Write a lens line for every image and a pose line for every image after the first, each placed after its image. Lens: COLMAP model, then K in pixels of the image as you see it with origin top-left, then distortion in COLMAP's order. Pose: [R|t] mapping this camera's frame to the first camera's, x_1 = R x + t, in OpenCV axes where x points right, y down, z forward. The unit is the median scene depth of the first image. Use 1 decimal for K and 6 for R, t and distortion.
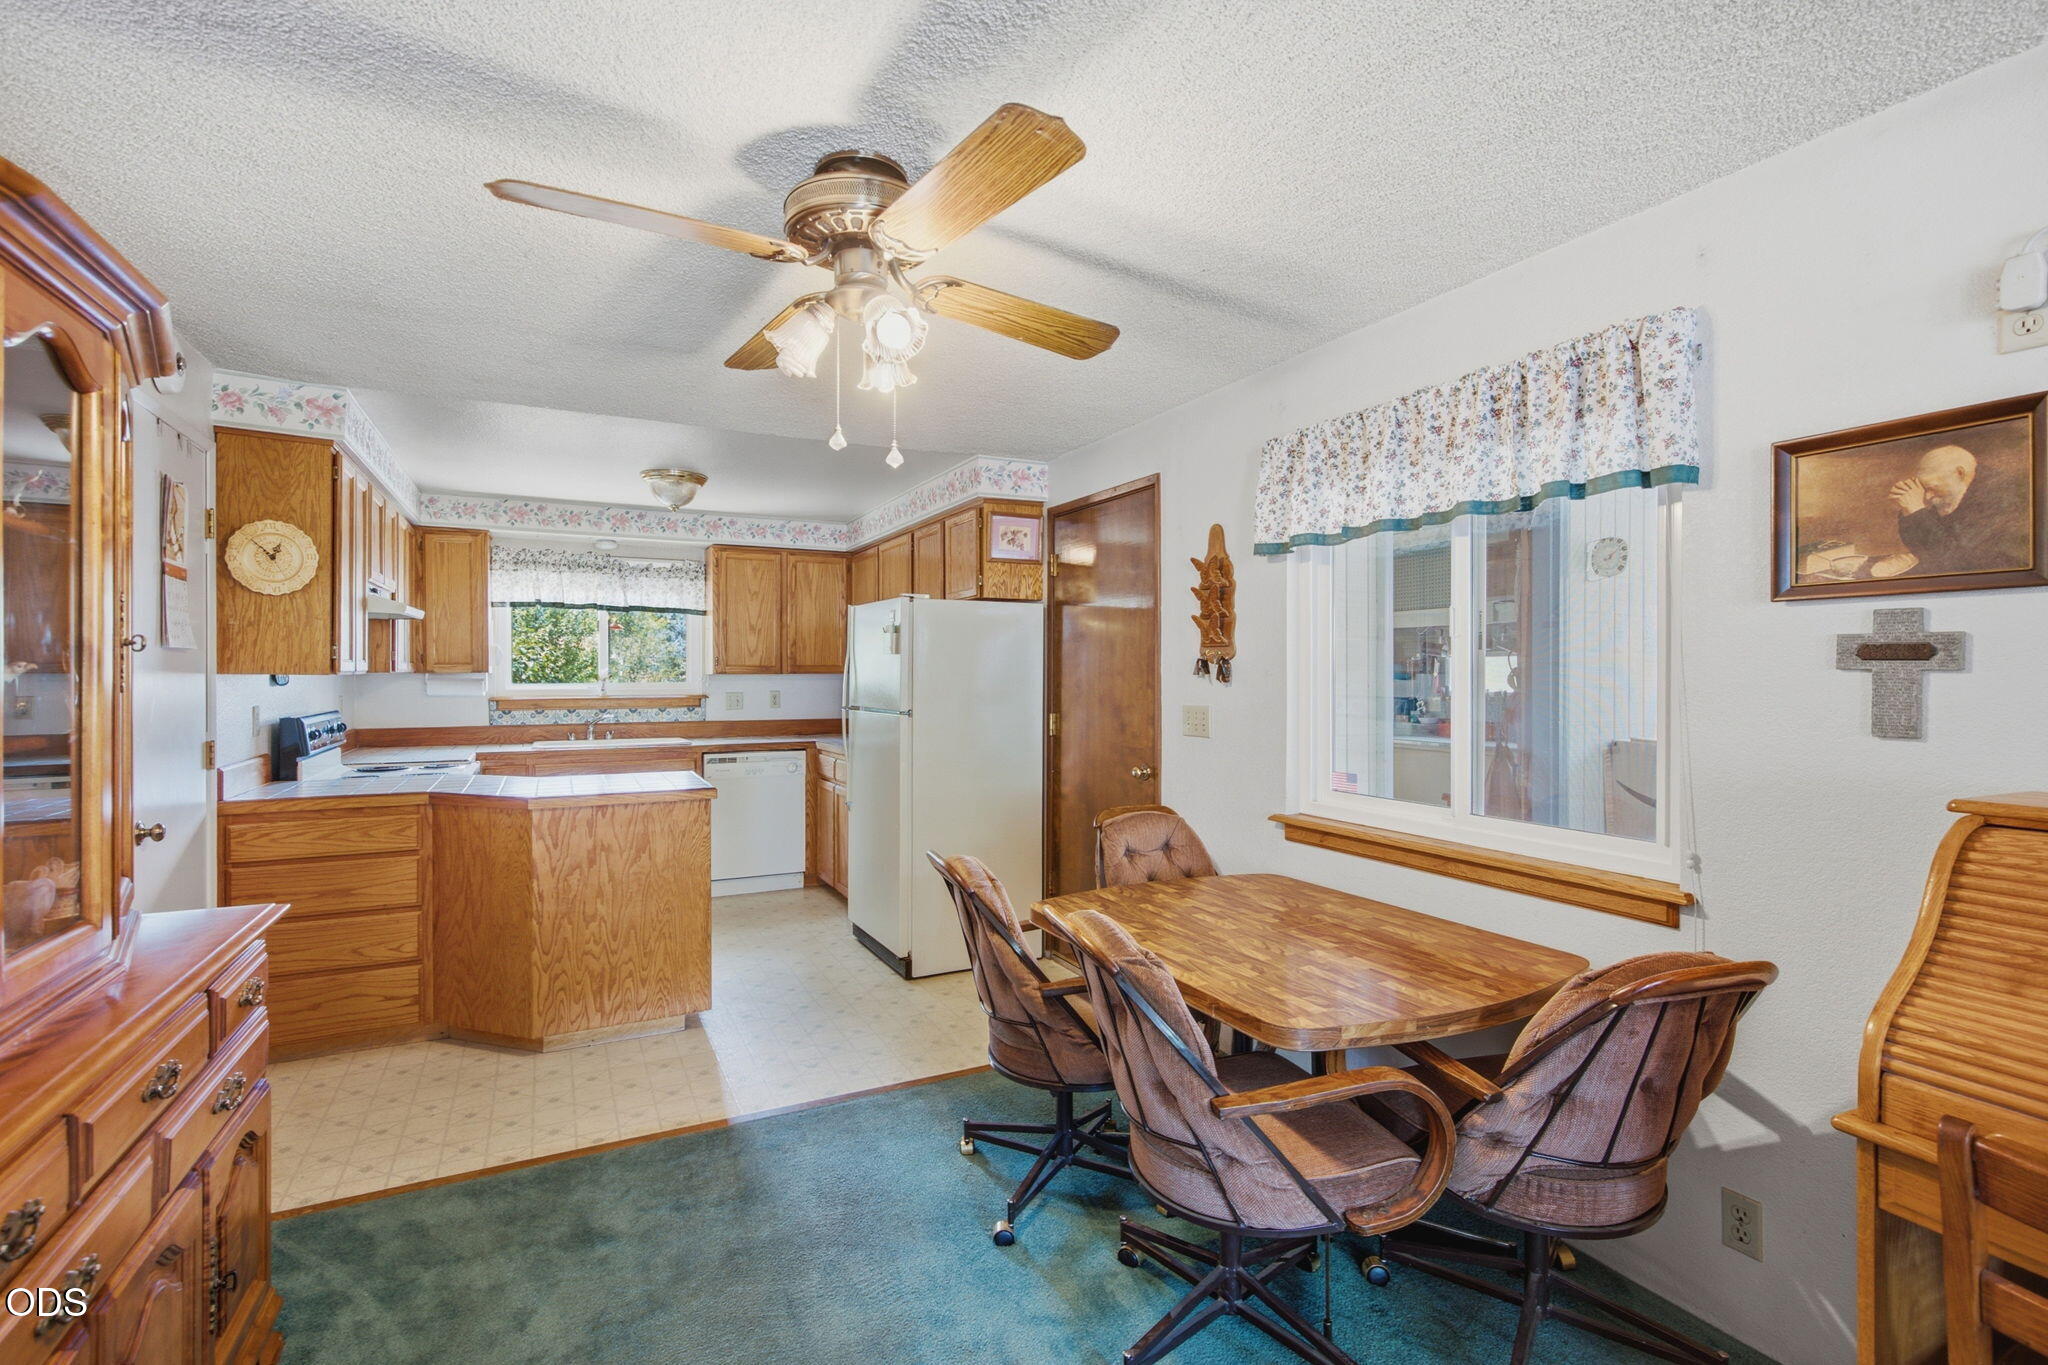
lens RADIAL K [[939.4, 0, 1020.8], [0, 939.4, 675.7], [0, 0, 1]] dist [-0.000559, -0.000259]
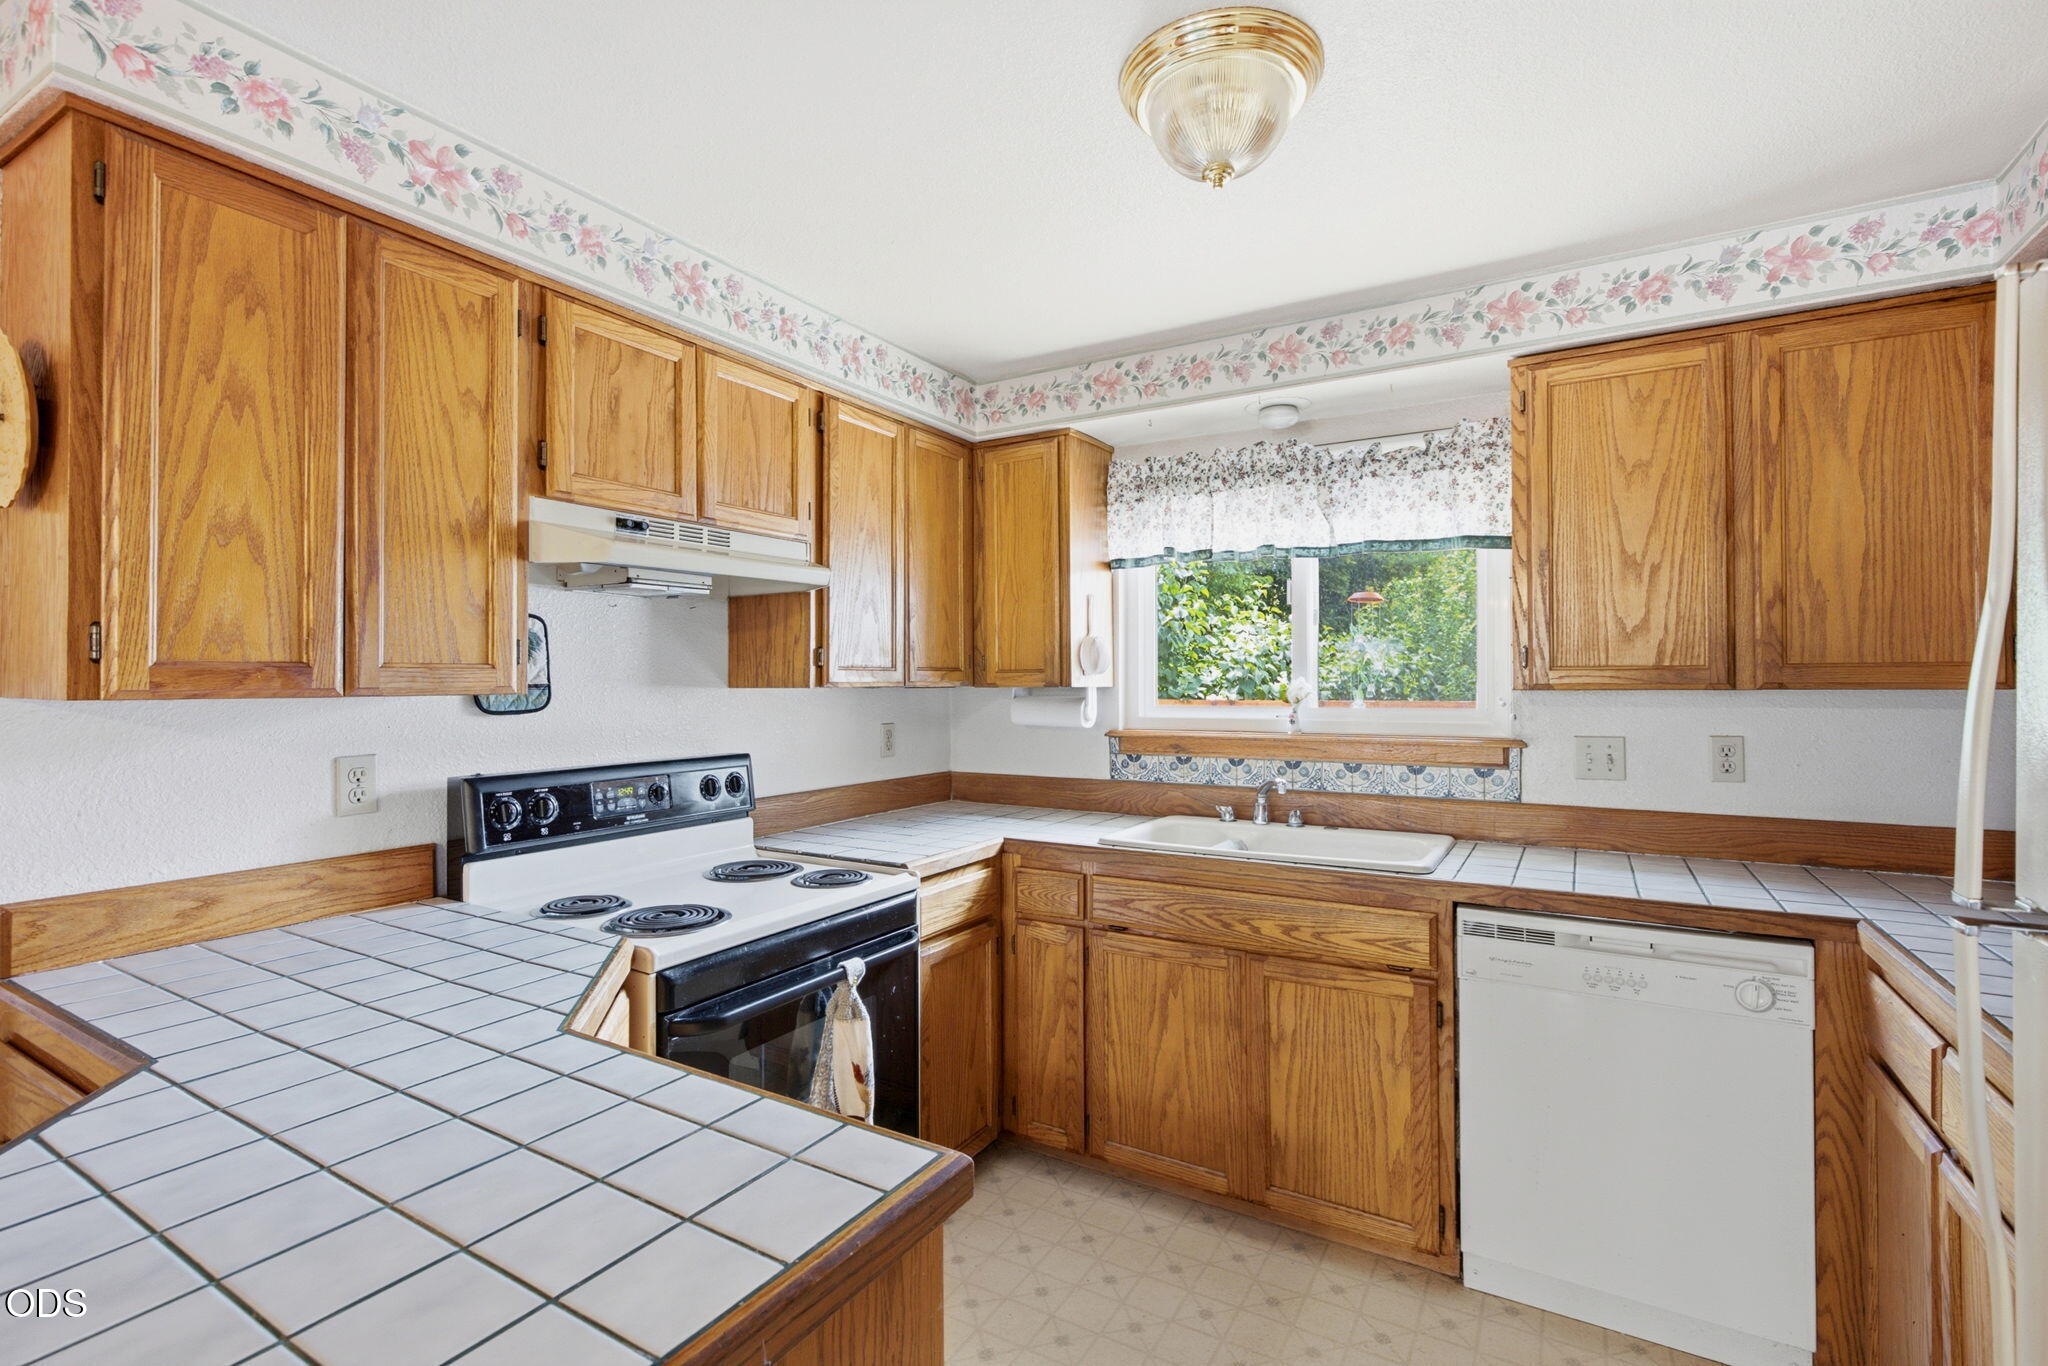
lens RADIAL K [[925.8, 0, 1023.5], [0, 925.8, 677.0], [0, 0, 1]] dist [0.000293, -0.000428]
pose [[0.538543, -0.007355, -0.842566, -0.174802], [0.000116, 0.999963, -0.008654, -0.006129], [0.842598, 0.004563, 0.538524, 0.957028]]
